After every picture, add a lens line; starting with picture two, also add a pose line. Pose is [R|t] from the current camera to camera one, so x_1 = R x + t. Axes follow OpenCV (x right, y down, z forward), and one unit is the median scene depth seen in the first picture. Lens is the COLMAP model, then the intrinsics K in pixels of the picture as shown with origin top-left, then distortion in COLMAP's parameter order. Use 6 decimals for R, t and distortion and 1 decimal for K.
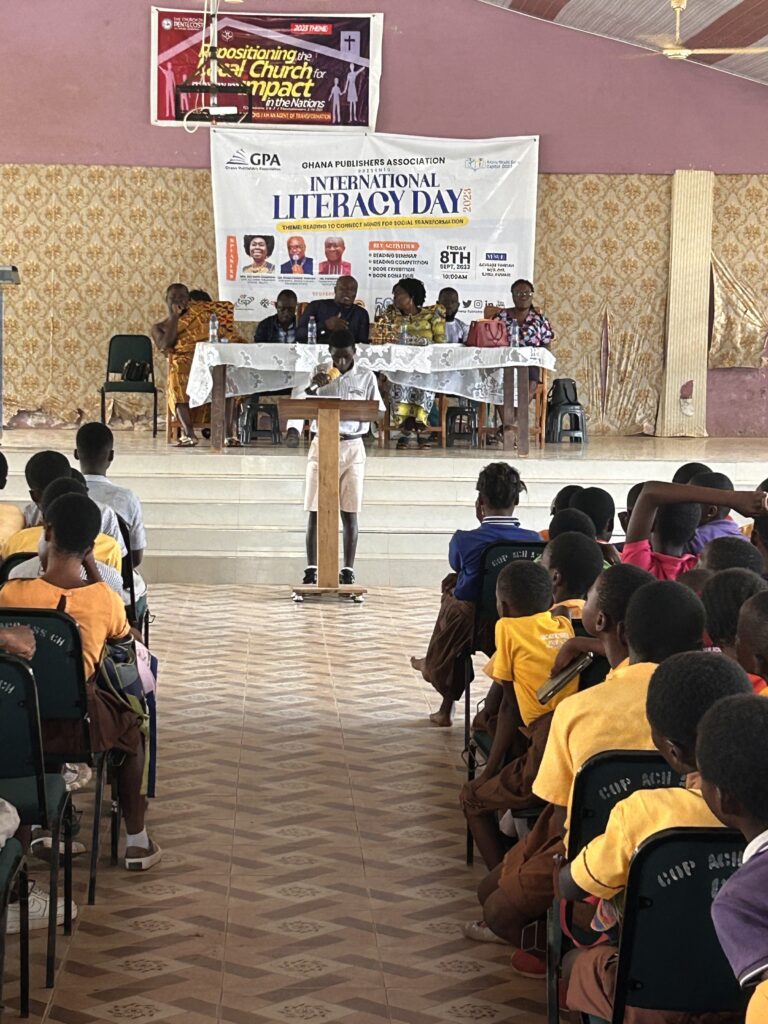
lens RADIAL K [[2389.6, 0, 385.6], [0, 2389.6, 511.8], [0, 0, 1]] dist [0.037331, 0.000000]
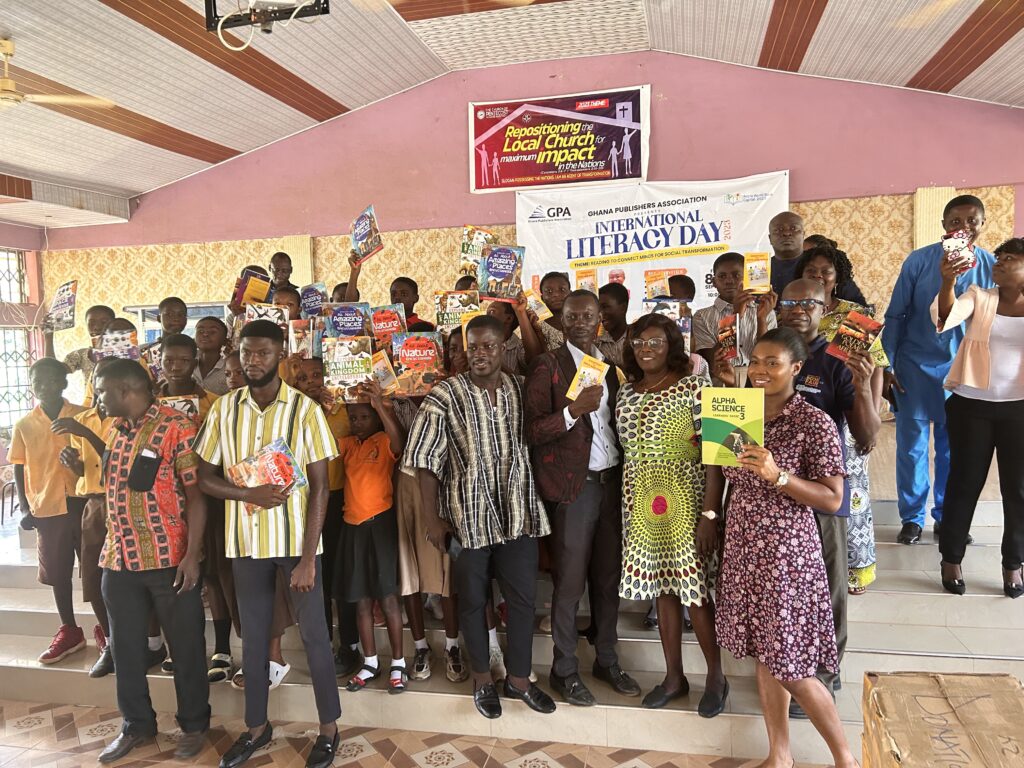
lens RADIAL K [[774.7, 0, 512.2], [0, 774.7, 389.5], [0, 0, 1]] dist [0.012626, -0.001744]
pose [[0.966746, -0.036120, -0.253175, 0.025563], [0.035115, 0.999347, -0.008489, -0.051561], [0.253316, -0.000684, 0.967383, 0.599300]]
